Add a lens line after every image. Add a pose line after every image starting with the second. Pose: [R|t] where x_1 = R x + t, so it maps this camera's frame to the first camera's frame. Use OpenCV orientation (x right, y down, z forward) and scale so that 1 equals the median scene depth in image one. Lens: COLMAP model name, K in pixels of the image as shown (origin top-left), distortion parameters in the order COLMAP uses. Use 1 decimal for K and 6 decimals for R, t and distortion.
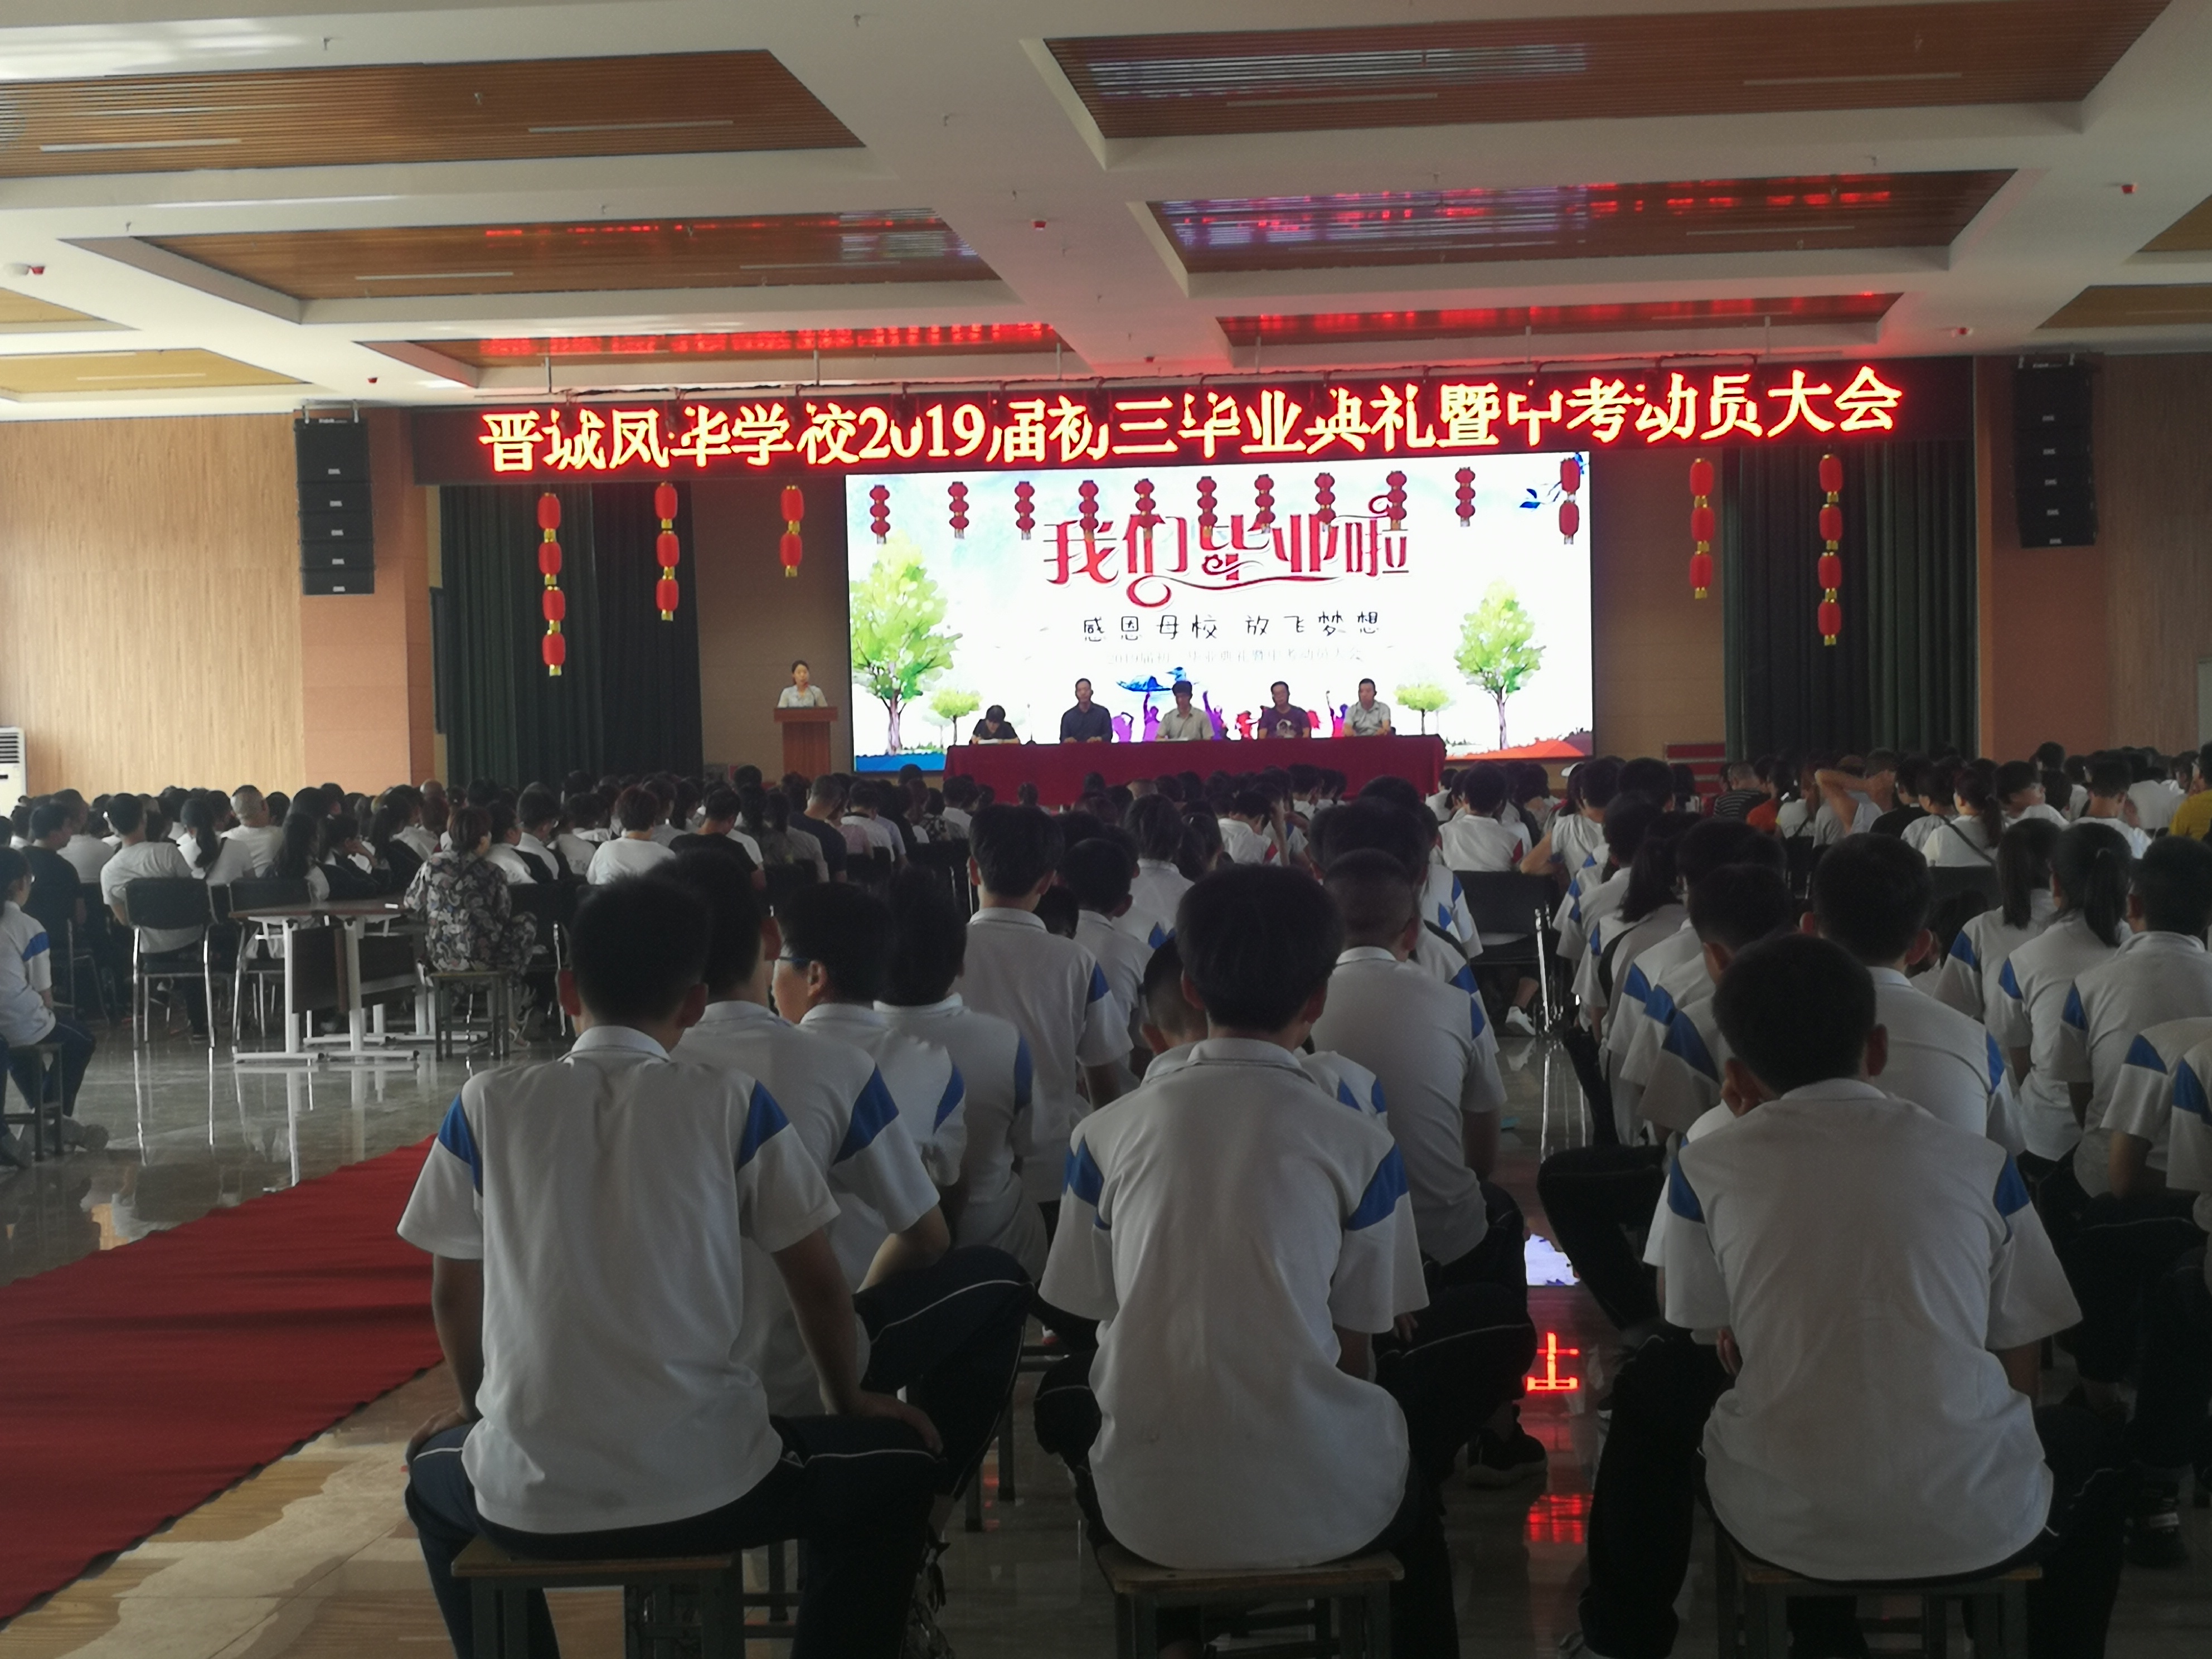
lens RADIAL K [[3467.0, 0, 1106.4], [0, 3467.0, 906.0], [0, 0, 1]] dist [0.231492, -0.101851]
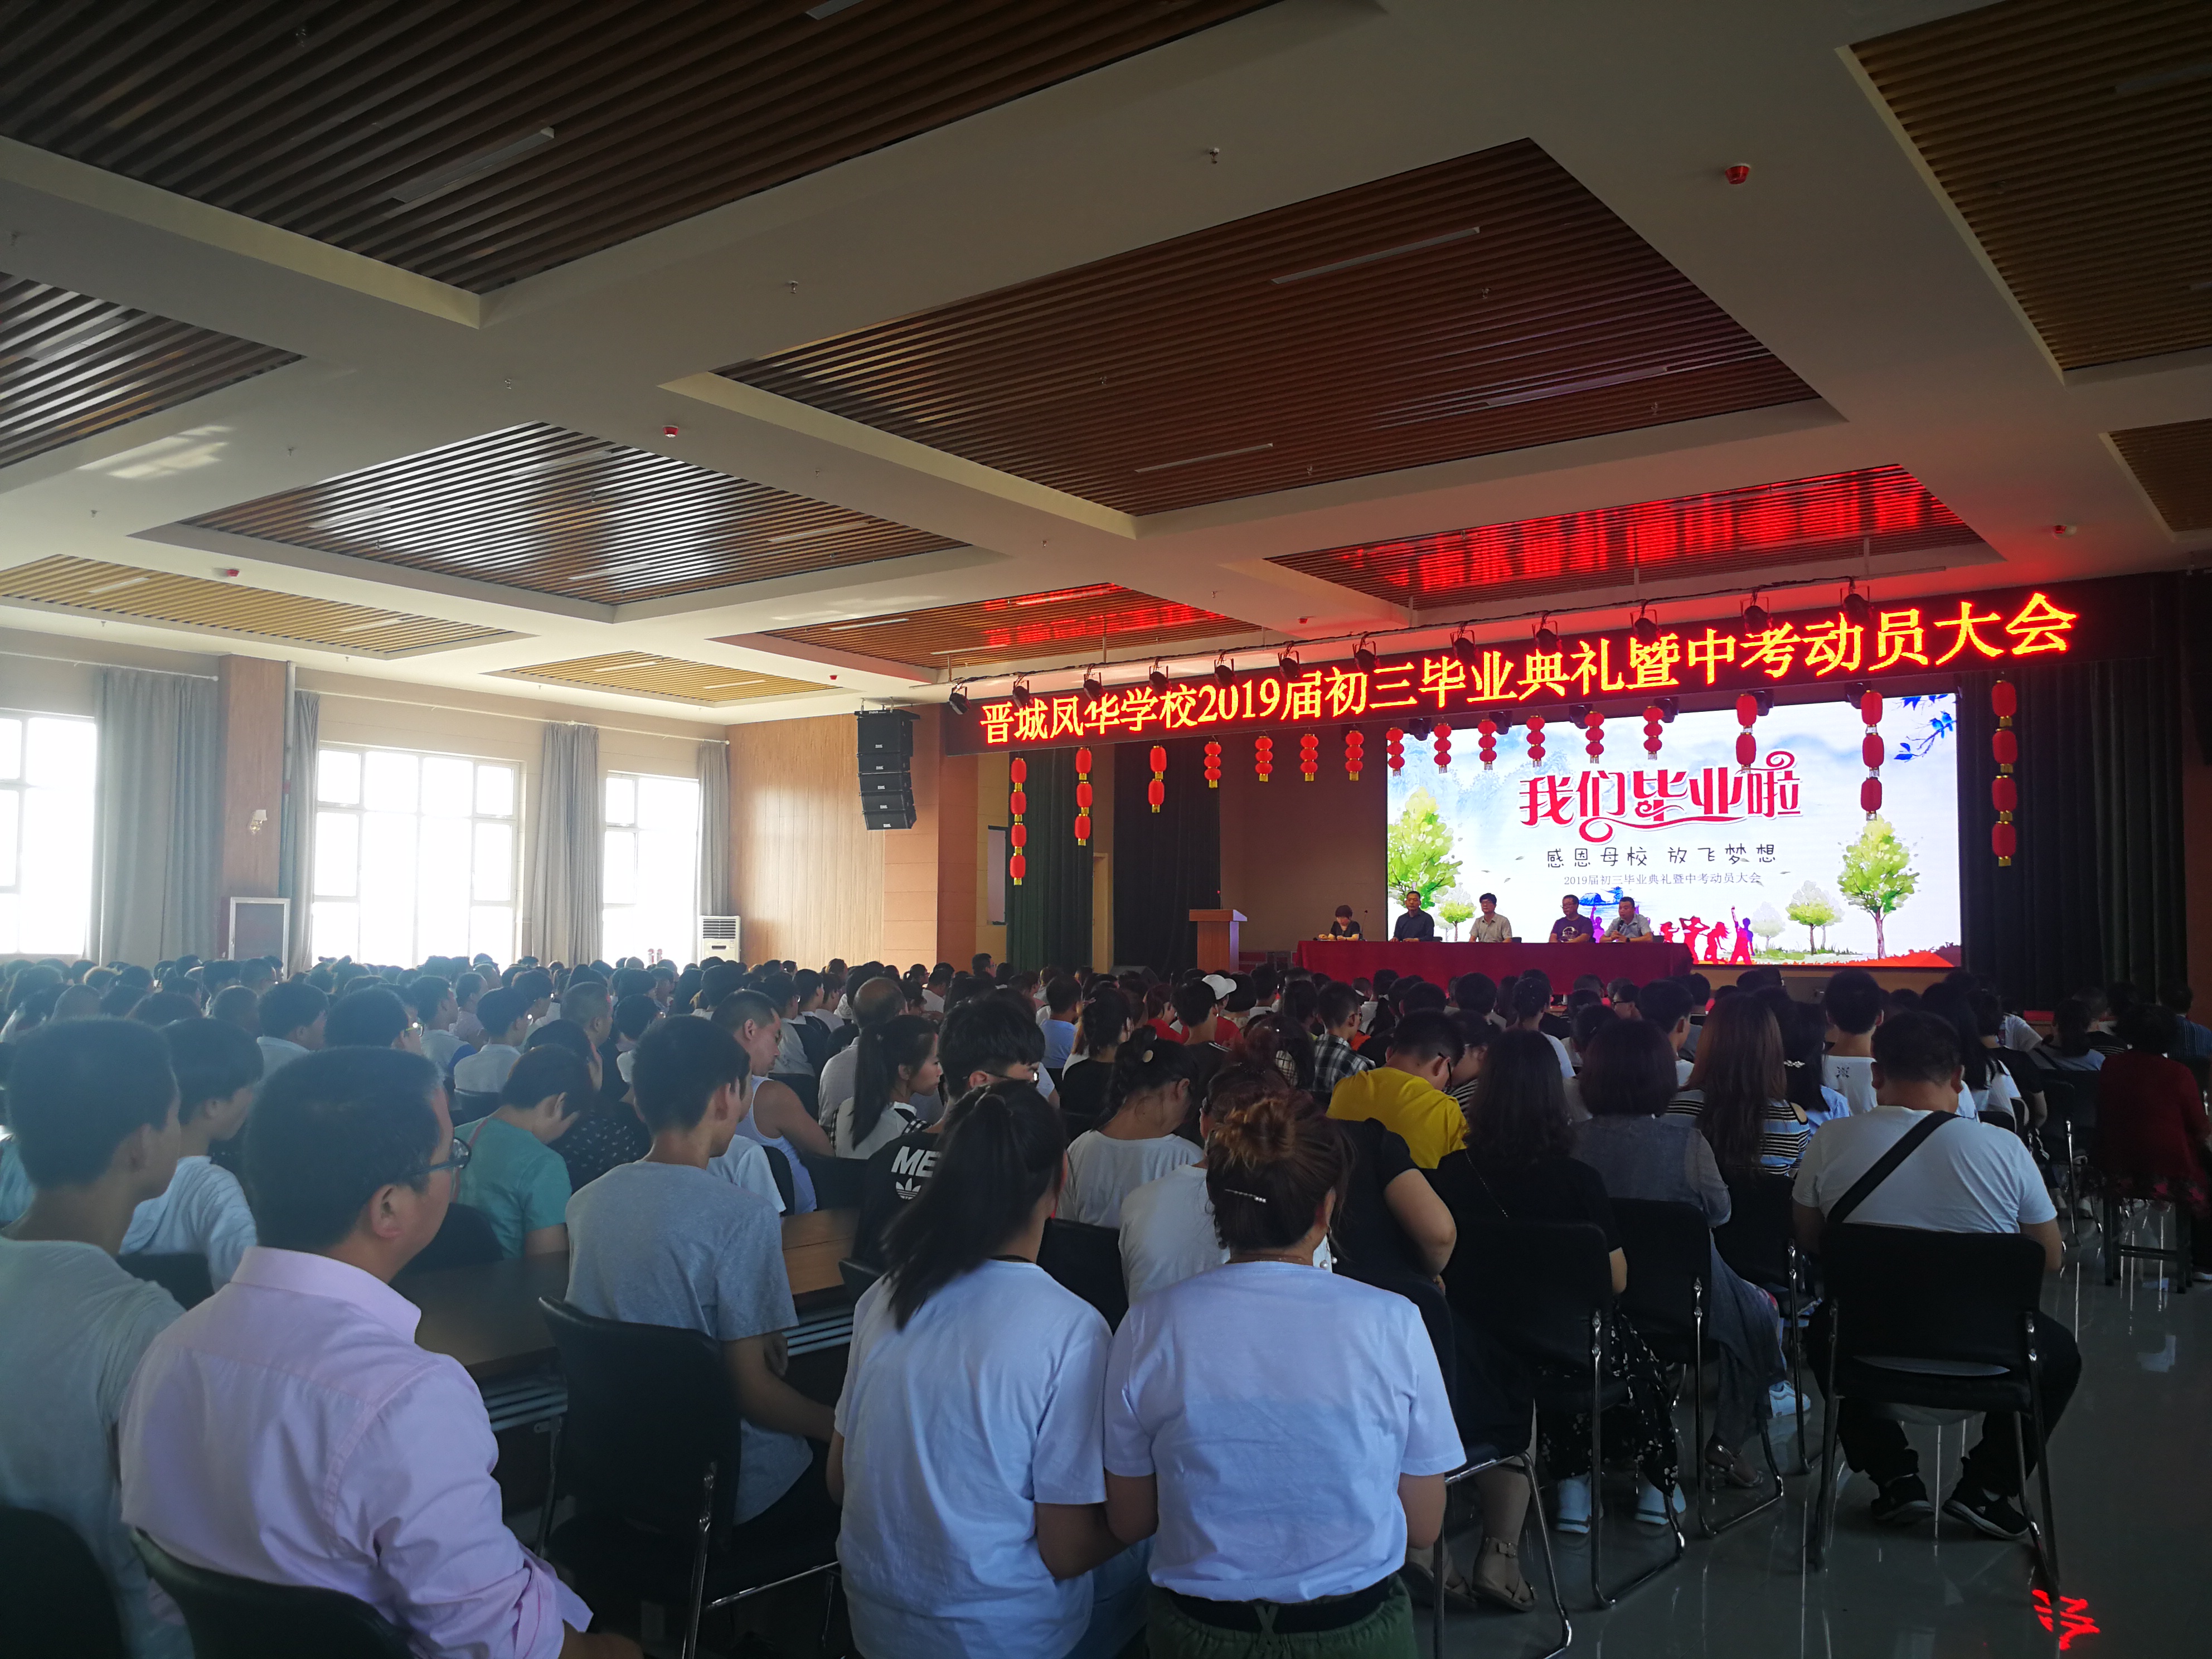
lens RADIAL K [[1663.5, 0, 1097.4], [0, 1663.5, 843.1], [0, 0, 1]] dist [-0.006493, 0.000046]
pose [[0.844067, -0.002034, -0.536234, 0.234011], [-0.050842, 0.995184, -0.083803, -0.027951], [0.533822, 0.097998, 0.839899, 0.450747]]
